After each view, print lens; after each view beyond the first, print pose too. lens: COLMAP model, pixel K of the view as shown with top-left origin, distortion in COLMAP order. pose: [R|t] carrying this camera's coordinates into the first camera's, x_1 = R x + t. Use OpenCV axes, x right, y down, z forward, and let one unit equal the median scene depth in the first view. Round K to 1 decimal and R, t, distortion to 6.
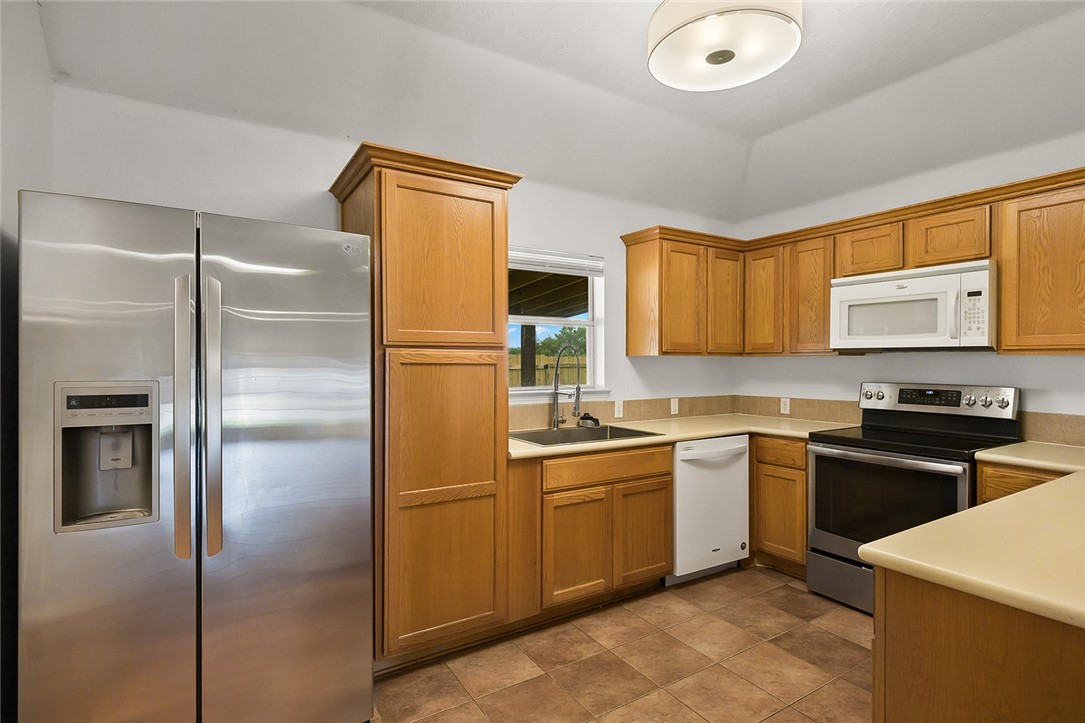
lens RADIAL K [[539.5, 0, 549.1], [0, 539.5, 362.7], [0, 0, 1]] dist [-0.024204, 0.000996]
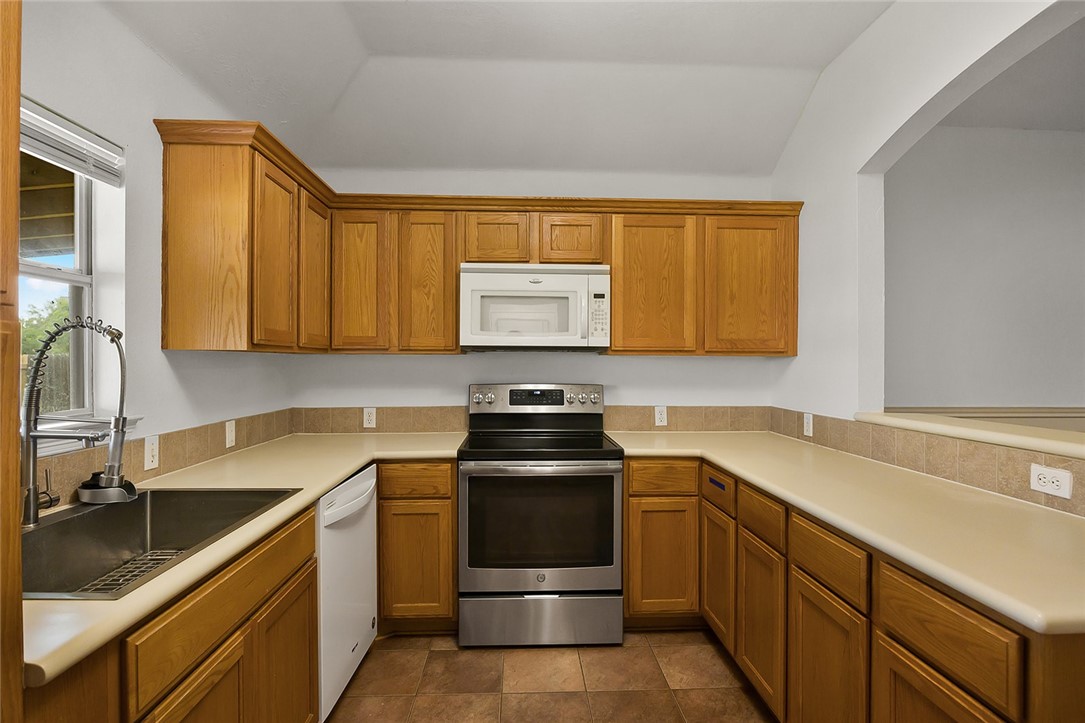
lens RADIAL K [[539.5, 0, 544.4], [0, 539.5, 362.2], [0, 0, 1]] dist [-0.024204, 0.000996]
pose [[0.496176, 0.000221, 0.868222, -0.140838], [0.000899, 0.999999, -0.000769, 0.000455], [-0.868222, 0.001162, 0.496175, 0.471382]]
